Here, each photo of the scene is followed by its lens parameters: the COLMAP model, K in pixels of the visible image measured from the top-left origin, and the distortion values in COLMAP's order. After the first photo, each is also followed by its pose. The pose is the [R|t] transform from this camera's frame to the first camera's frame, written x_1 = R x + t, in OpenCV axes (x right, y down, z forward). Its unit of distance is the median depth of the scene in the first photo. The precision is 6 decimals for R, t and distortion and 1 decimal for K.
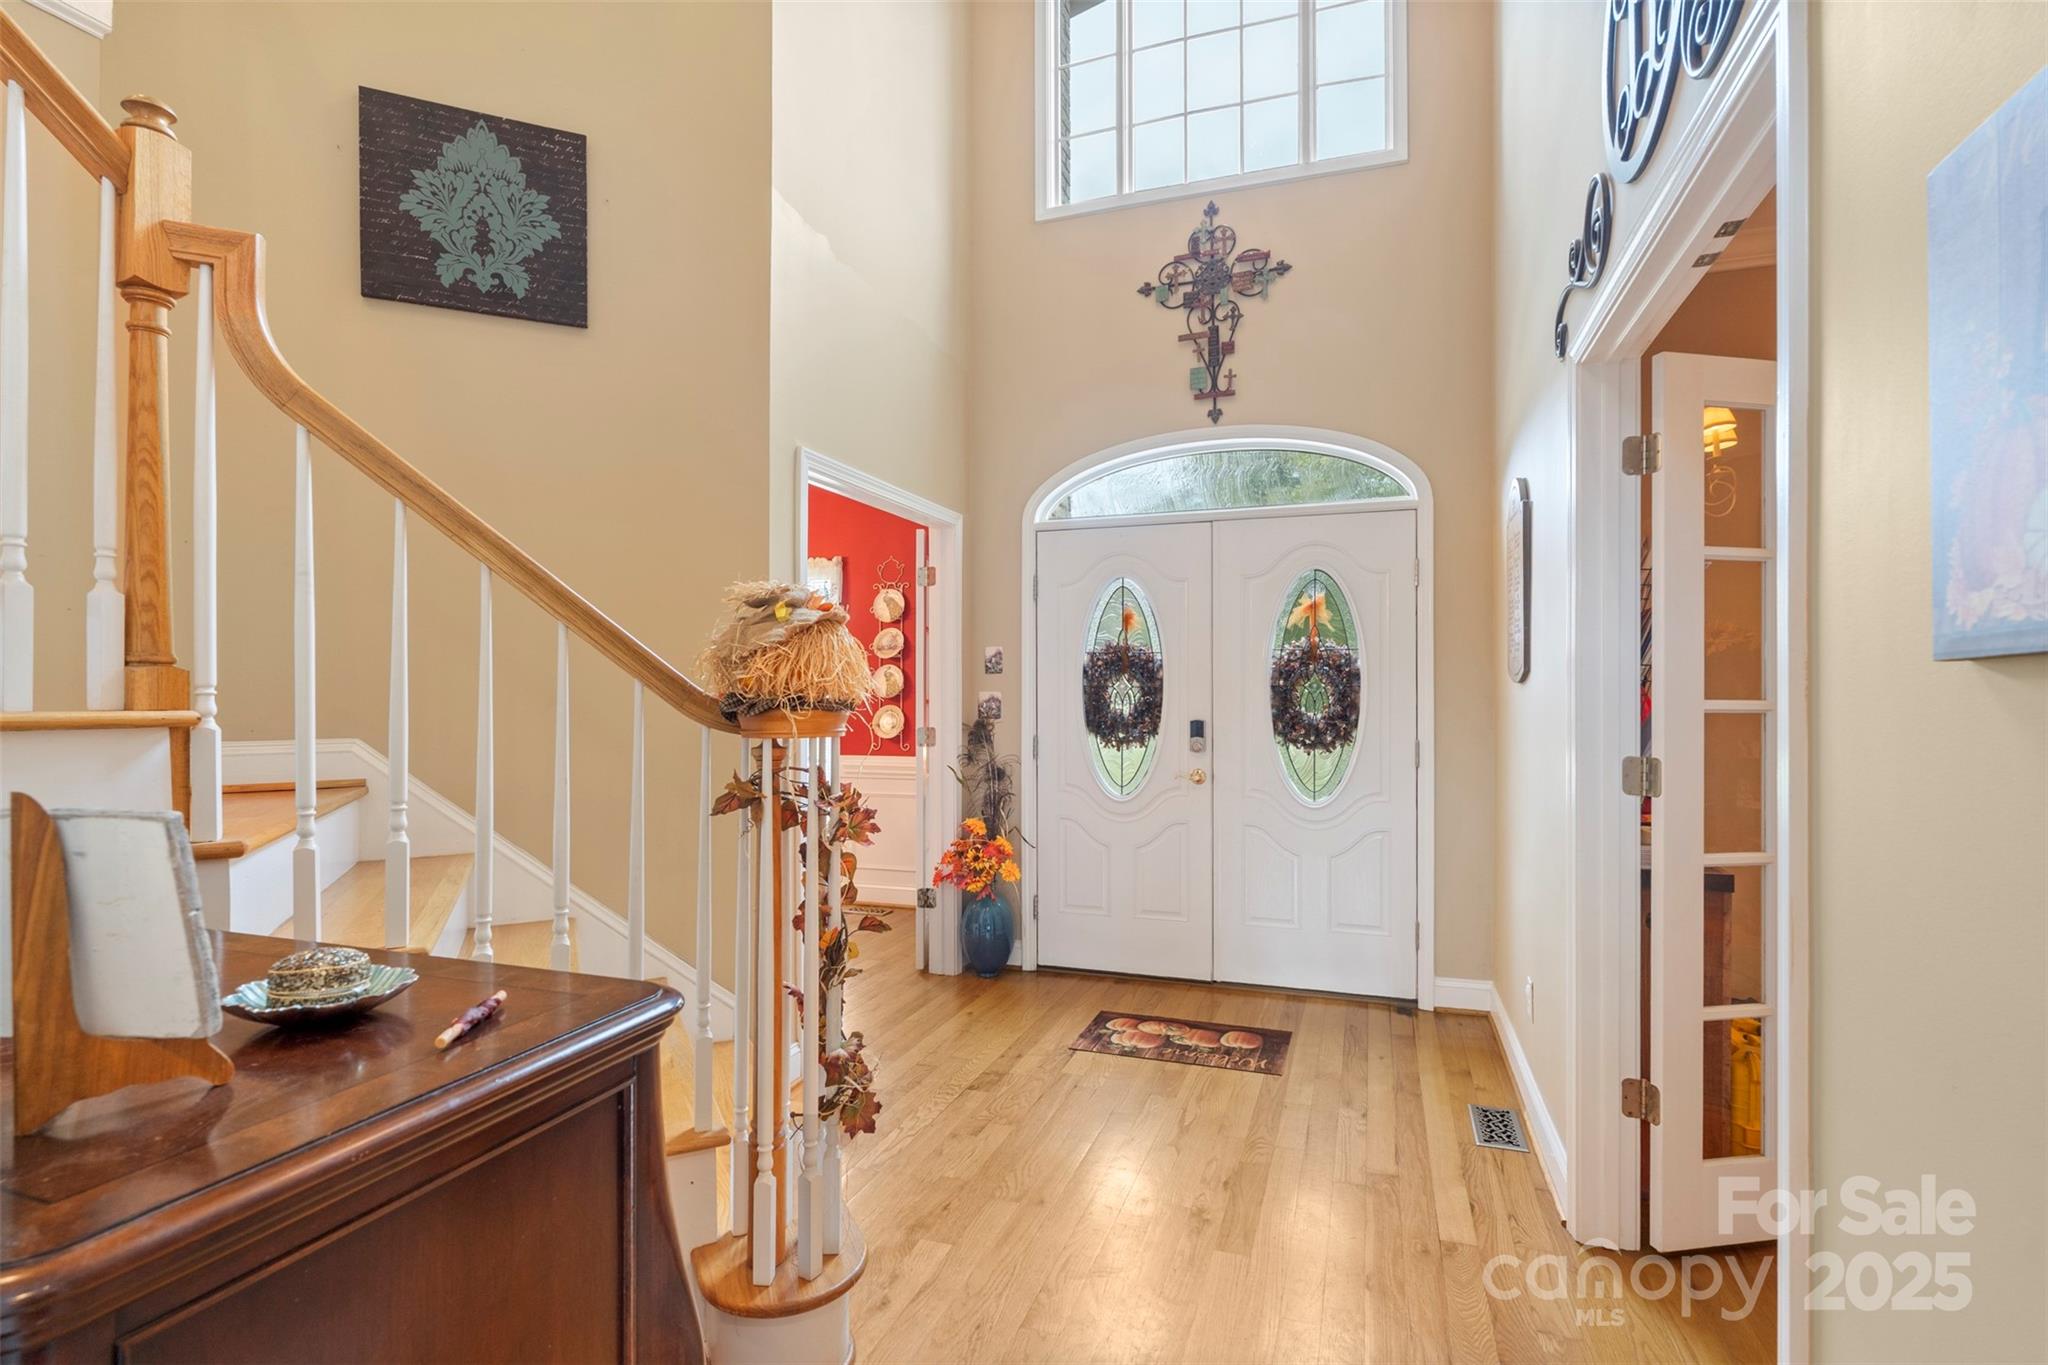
lens RADIAL K [[1029.5, 0, 1039.0], [0, 1029.5, 681.8], [0, 0, 1]] dist [-0.005171, -0.000390]
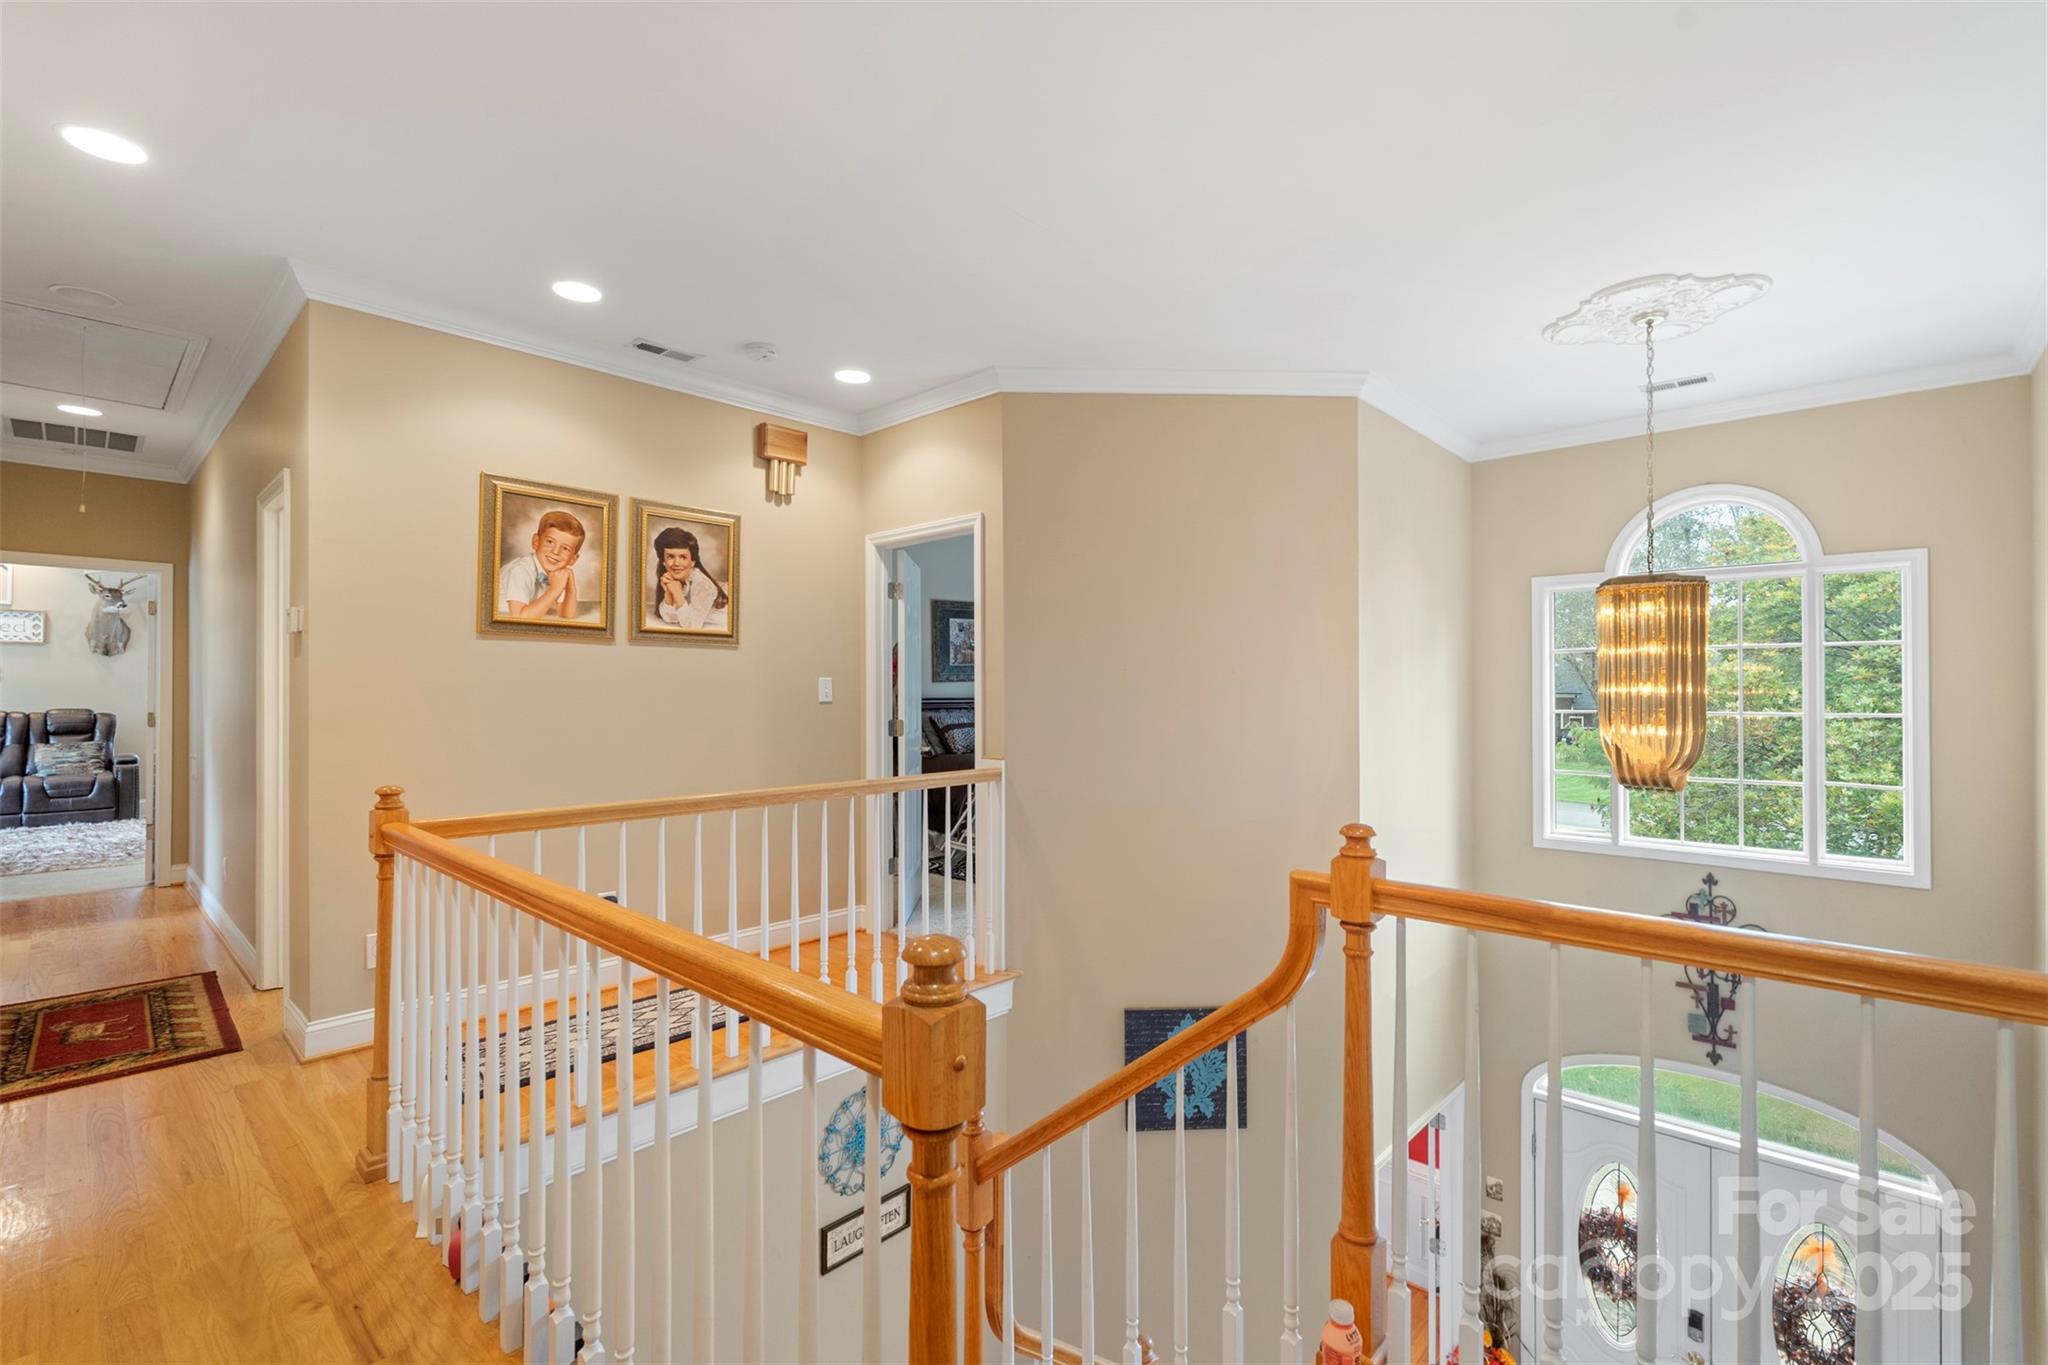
lens RADIAL K [[946.3, 0, 1010.0], [0, 946.3, 688.2], [0, 0, 1]] dist [-0.002513, 0.000157]
pose [[0.911497, -0.000150, -0.411307, -0.117075], [-0.001202, 0.999995, -0.003029, -0.675186], [0.411305, 0.003256, 0.911492, -0.310363]]
